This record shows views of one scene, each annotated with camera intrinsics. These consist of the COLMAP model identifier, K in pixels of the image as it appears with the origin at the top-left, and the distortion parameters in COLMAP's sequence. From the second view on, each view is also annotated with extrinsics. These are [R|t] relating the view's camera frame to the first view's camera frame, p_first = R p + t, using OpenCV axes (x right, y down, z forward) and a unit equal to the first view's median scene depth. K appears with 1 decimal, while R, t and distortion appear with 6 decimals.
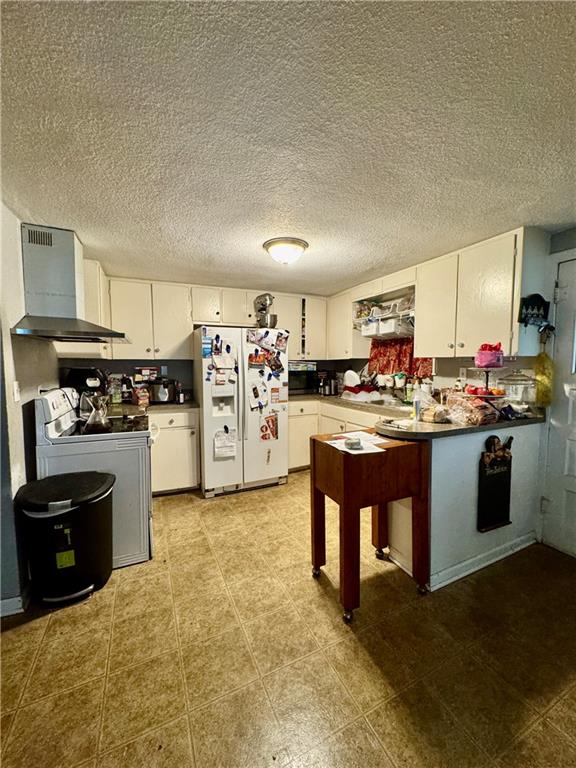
lens RADIAL K [[307.4, 0, 289.5], [0, 307.4, 385.1], [0, 0, 1]] dist [0.002083, 0.000084]
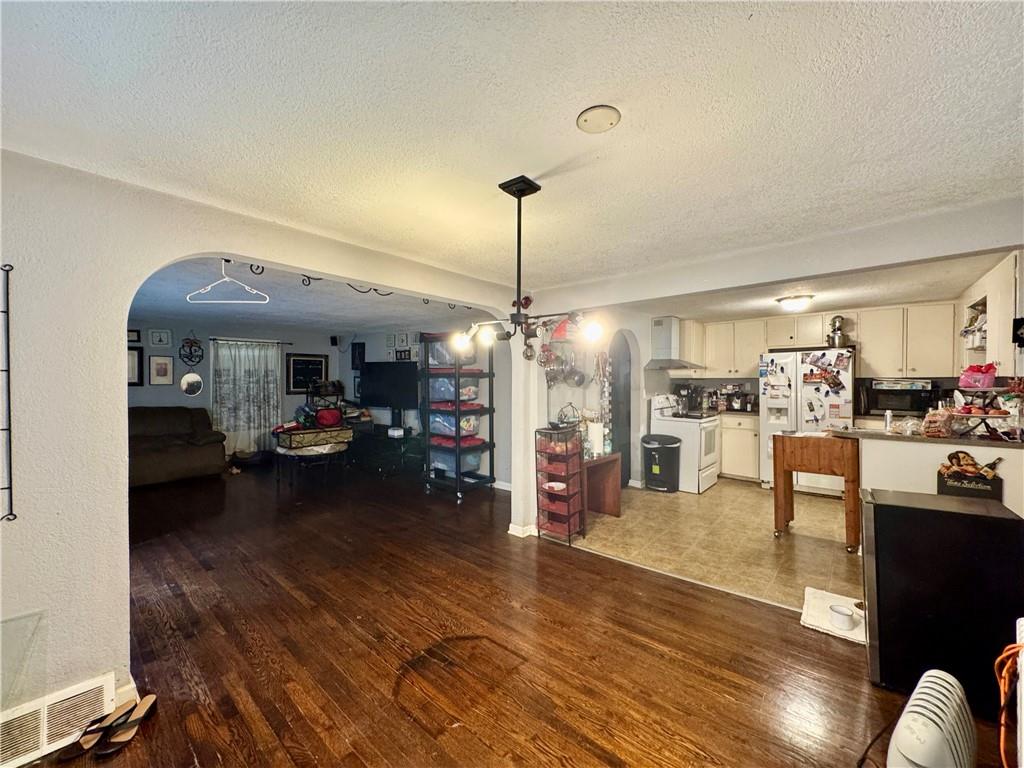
lens RADIAL K [[409.9, 0, 511.9], [0, 409.9, 382.5], [0, 0, 1]] dist [0.002083, 0.000084]
pose [[0.411362, 0.007908, -0.911438, 0.834023], [-0.060235, 0.998012, -0.018527, 0.029398], [0.909479, 0.062521, 0.411021, -0.652154]]
